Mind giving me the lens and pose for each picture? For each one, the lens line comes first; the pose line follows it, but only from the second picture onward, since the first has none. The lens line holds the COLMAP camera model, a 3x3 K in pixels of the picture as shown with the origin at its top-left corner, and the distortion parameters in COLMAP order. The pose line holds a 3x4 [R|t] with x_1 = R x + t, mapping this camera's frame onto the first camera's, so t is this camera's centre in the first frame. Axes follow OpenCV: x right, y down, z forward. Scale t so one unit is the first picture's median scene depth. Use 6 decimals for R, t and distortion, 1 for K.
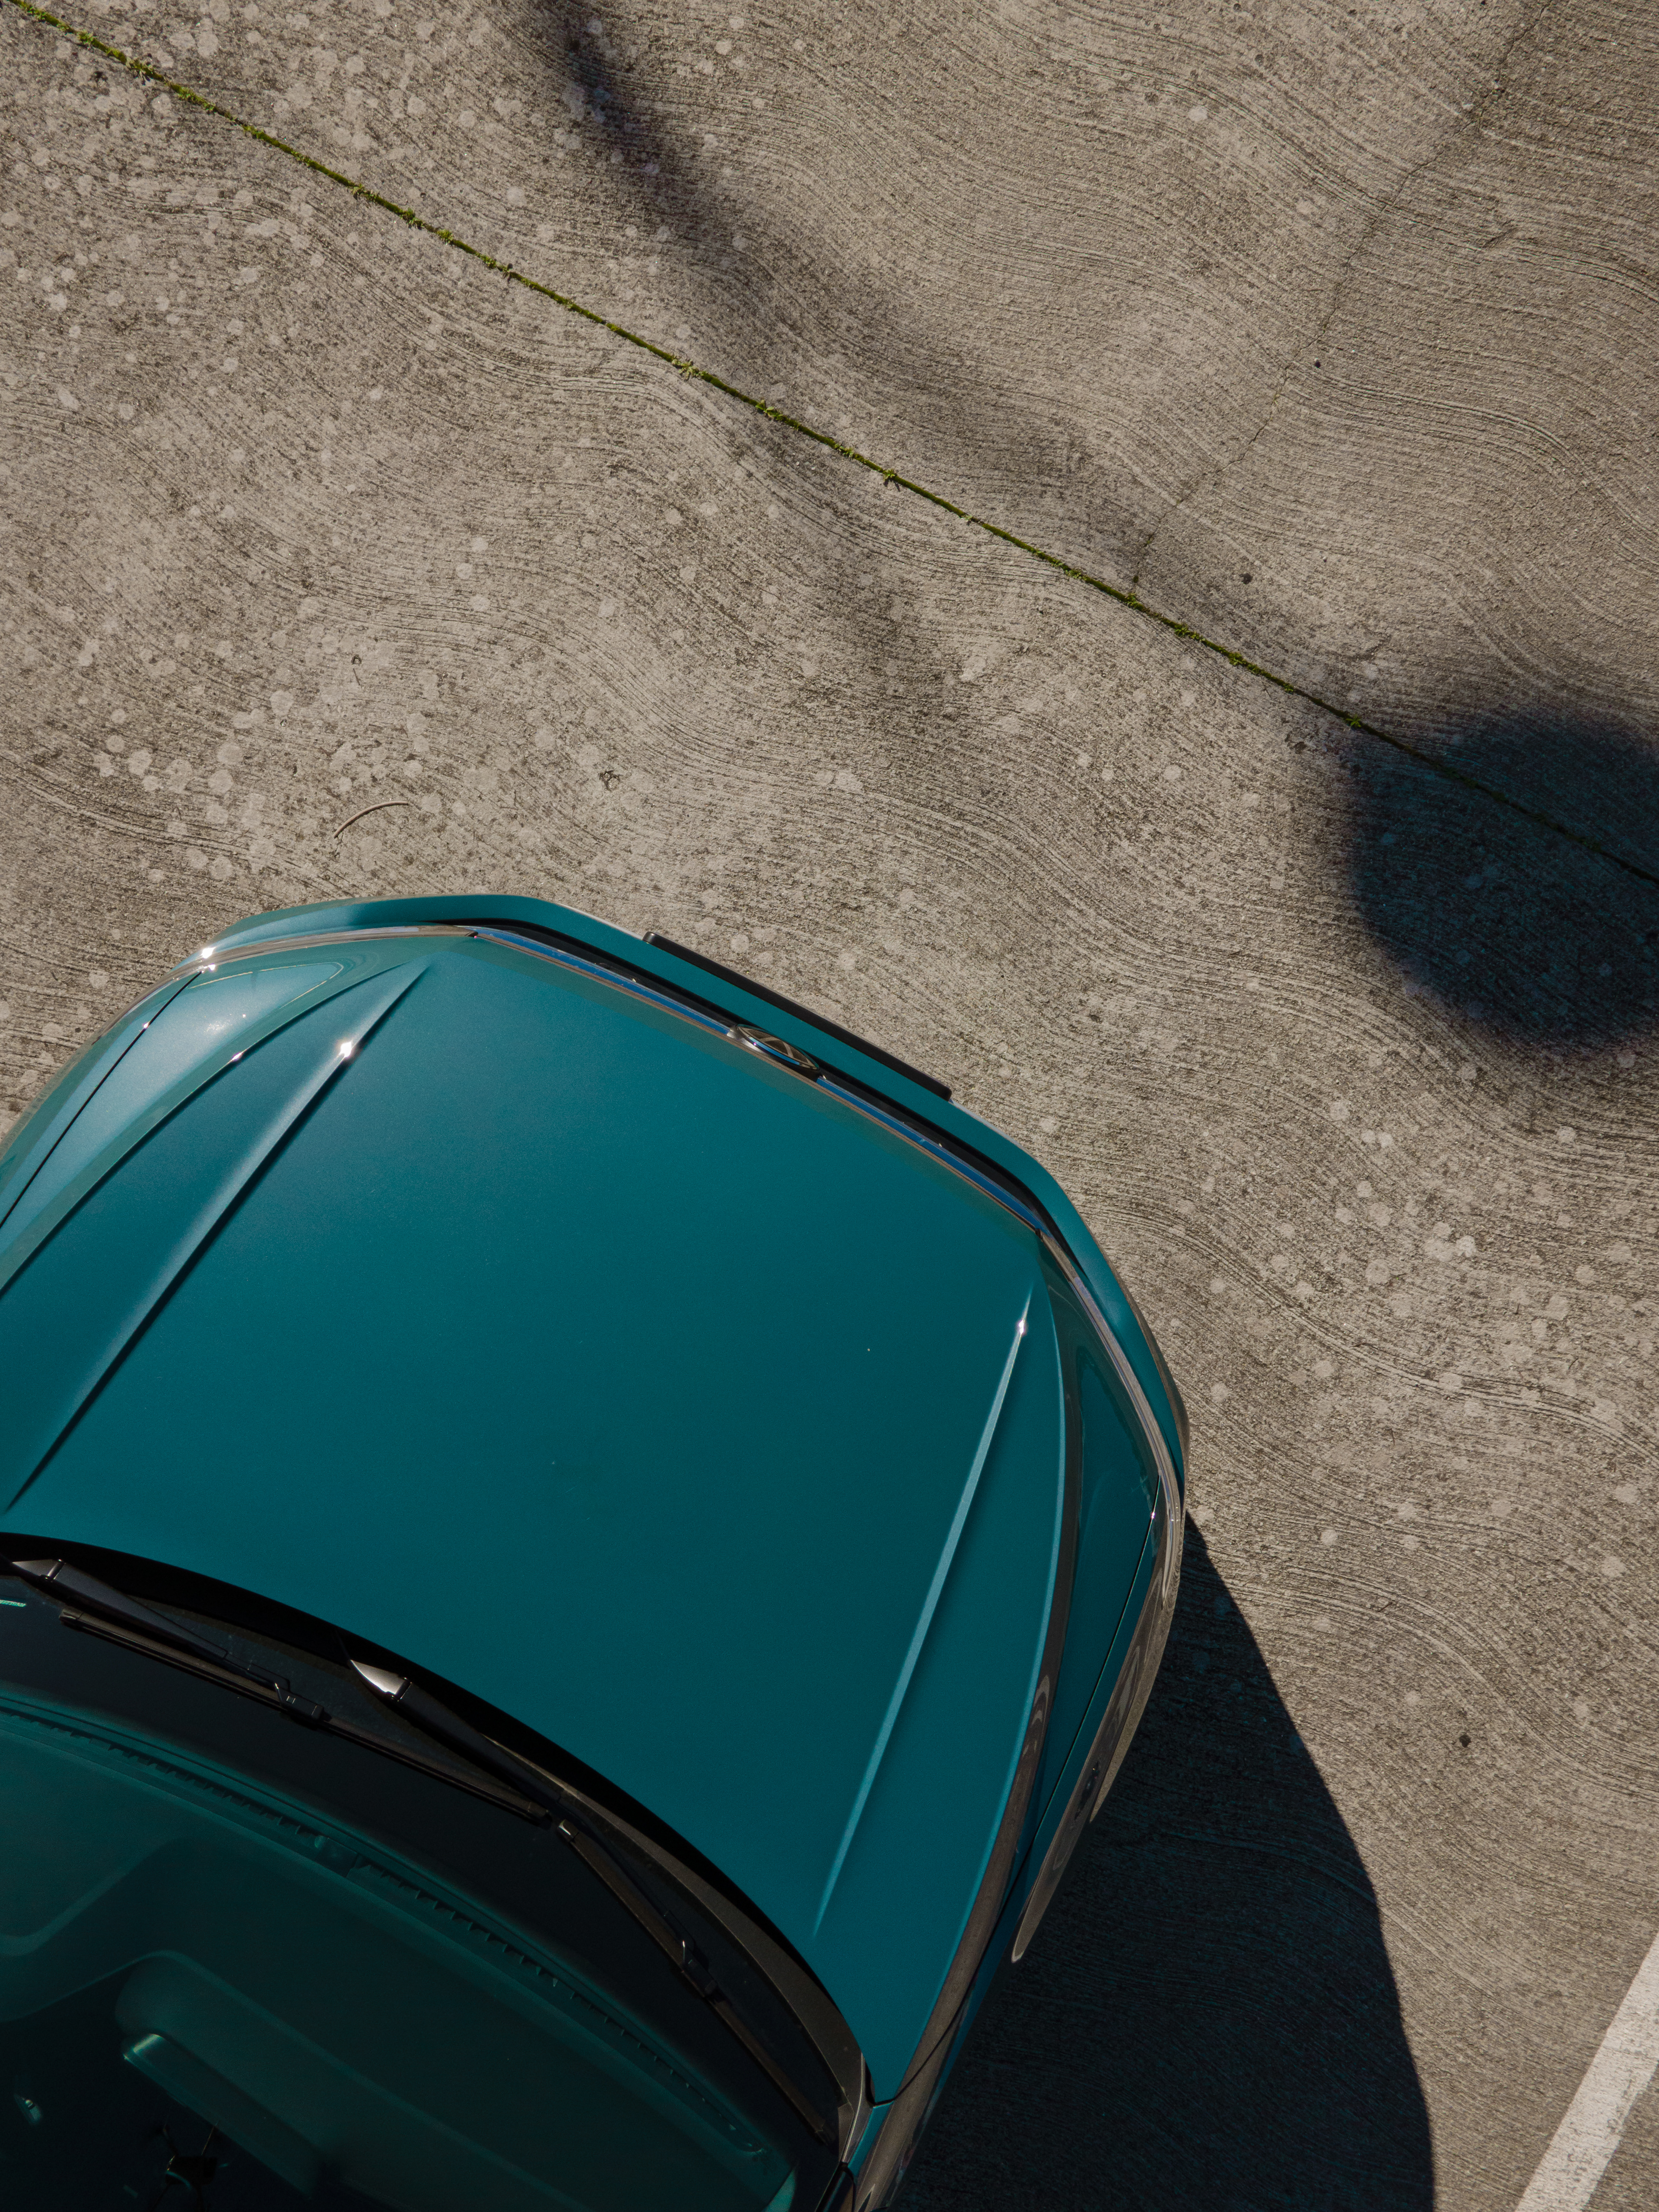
lens RADIAL K [[2718.5, 0, 819.5], [0, 2718.5, 1103.4], [0, 0, 1]] dist [0.040087, 0.000000]
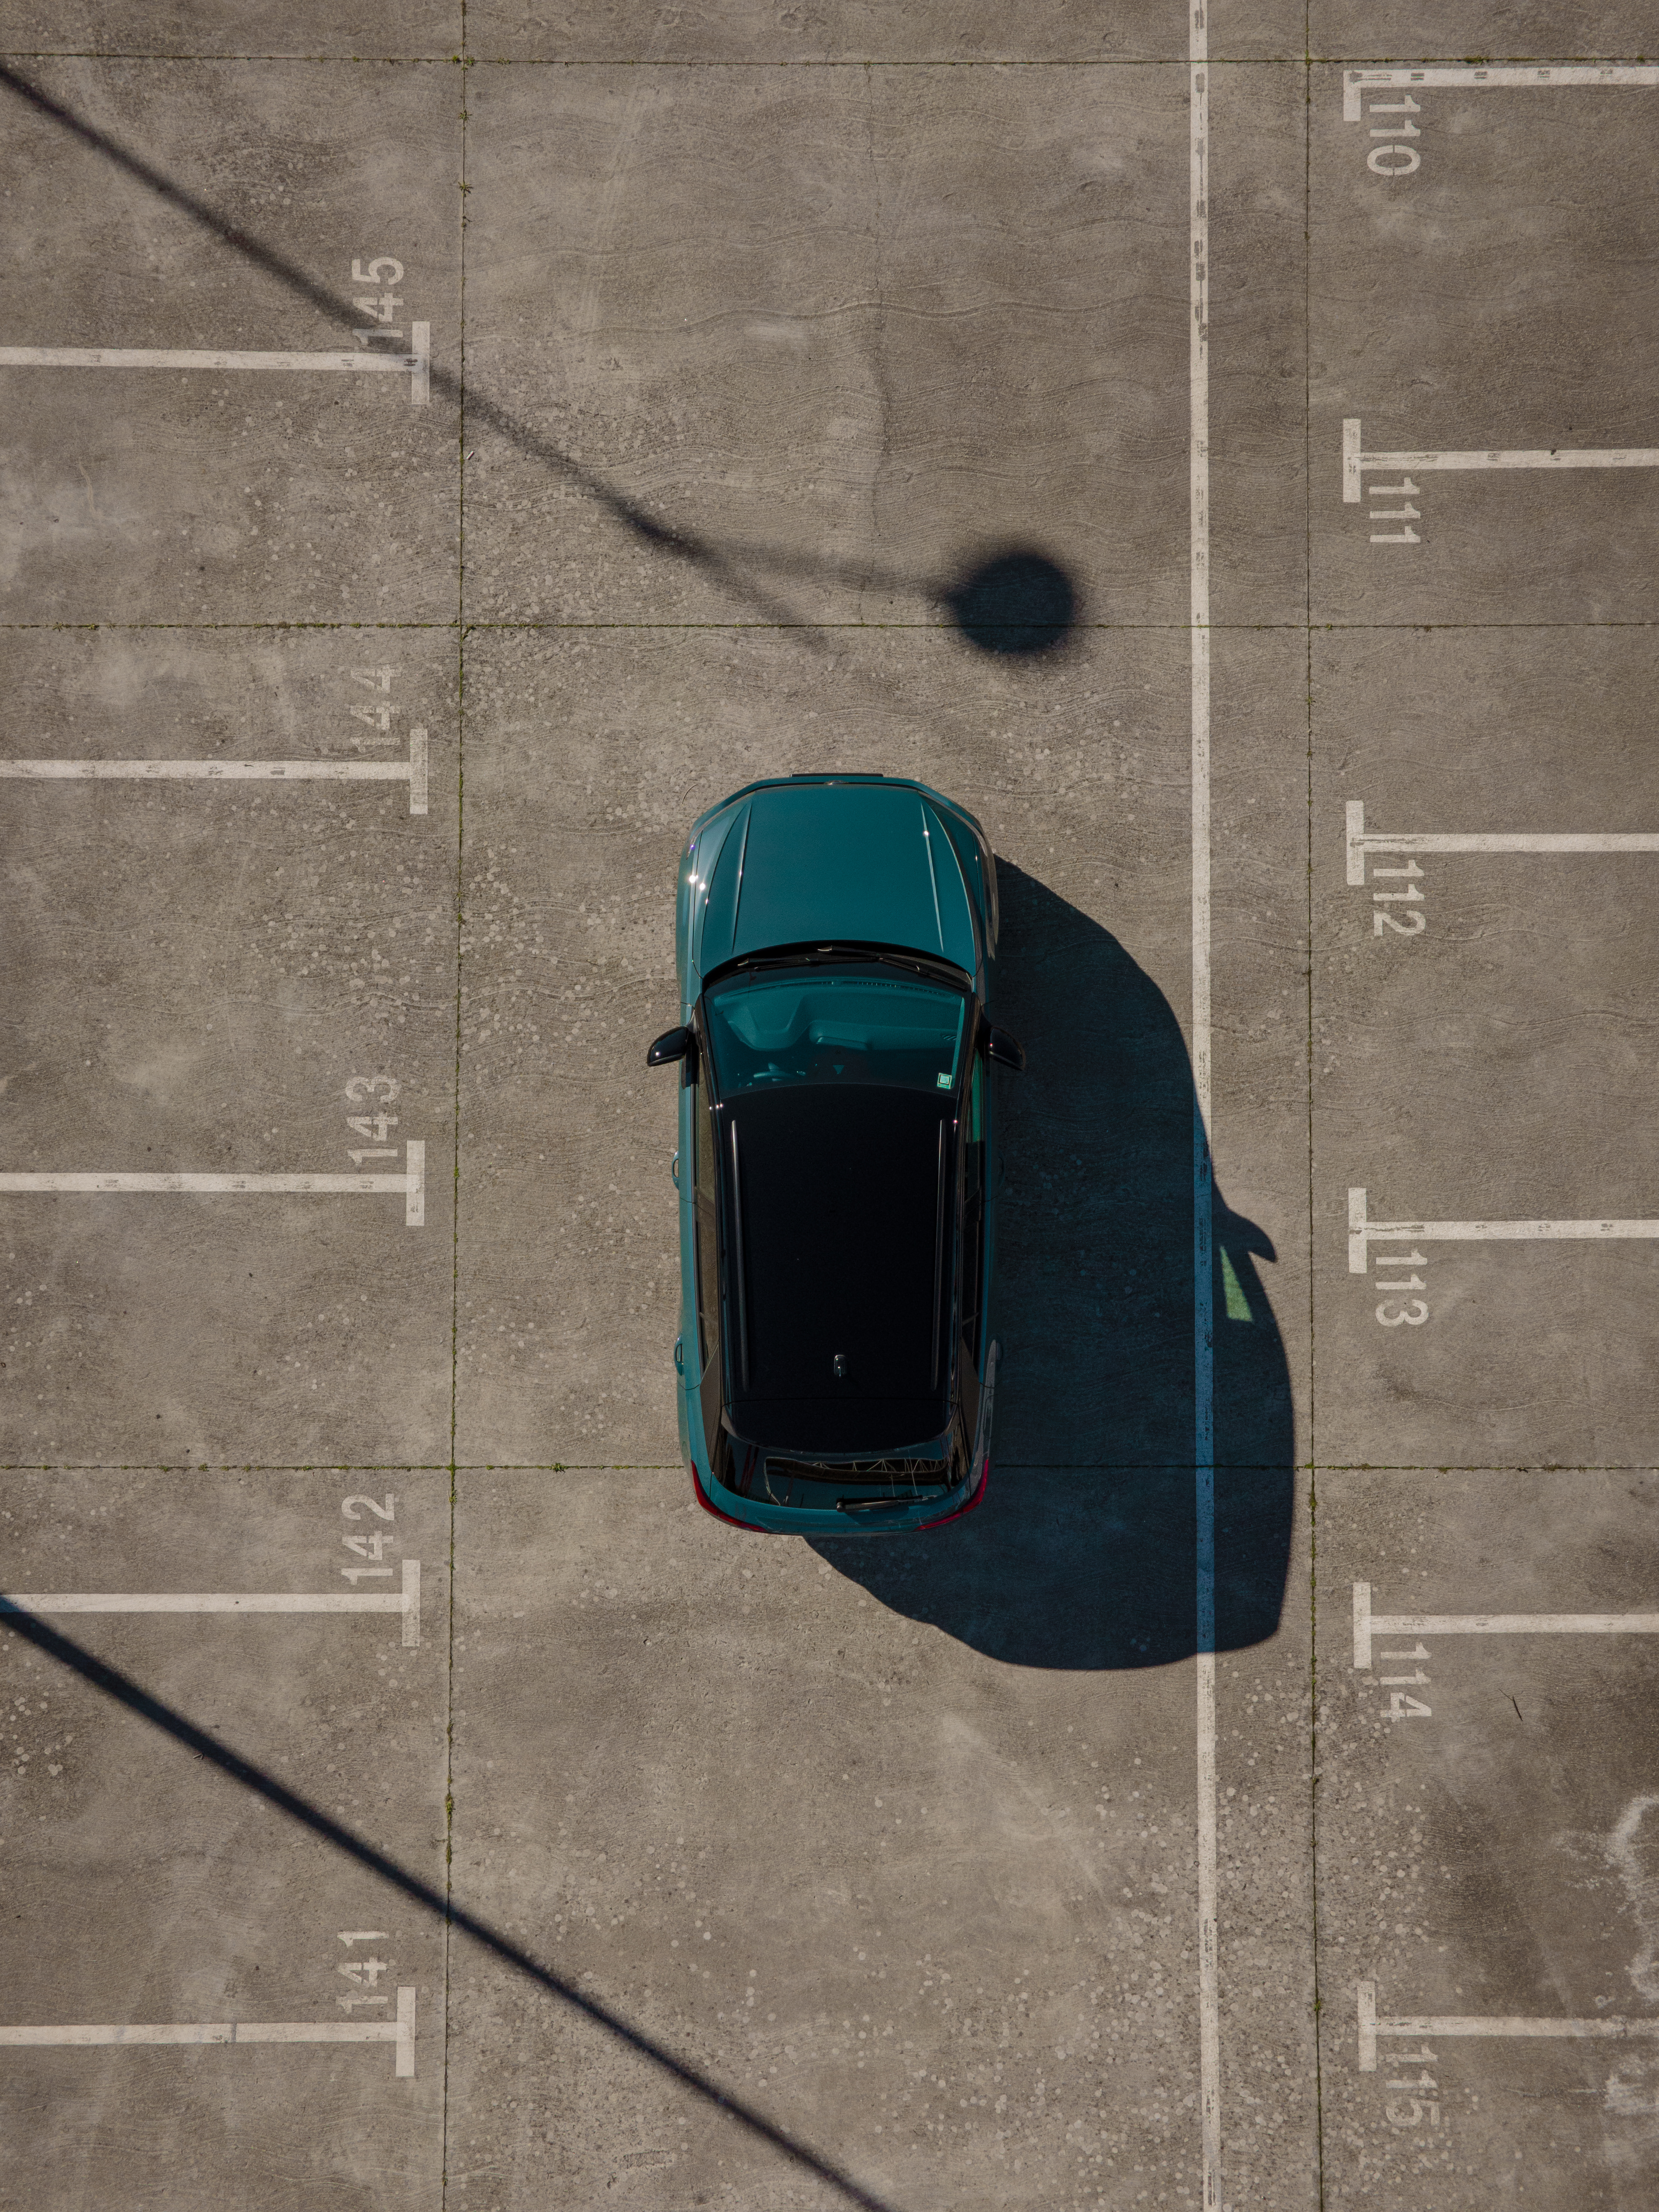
lens RADIAL K [[2718.5, 0, 829.1], [0, 2718.5, 1088.9], [0, 0, 1]] dist [0.040087, 0.000000]
pose [[0.881490, -0.472020, -0.013171, -0.141758], [0.472137, 0.880555, 0.041358, 0.150659], [-0.007924, -0.042675, 0.999058, -2.285407]]
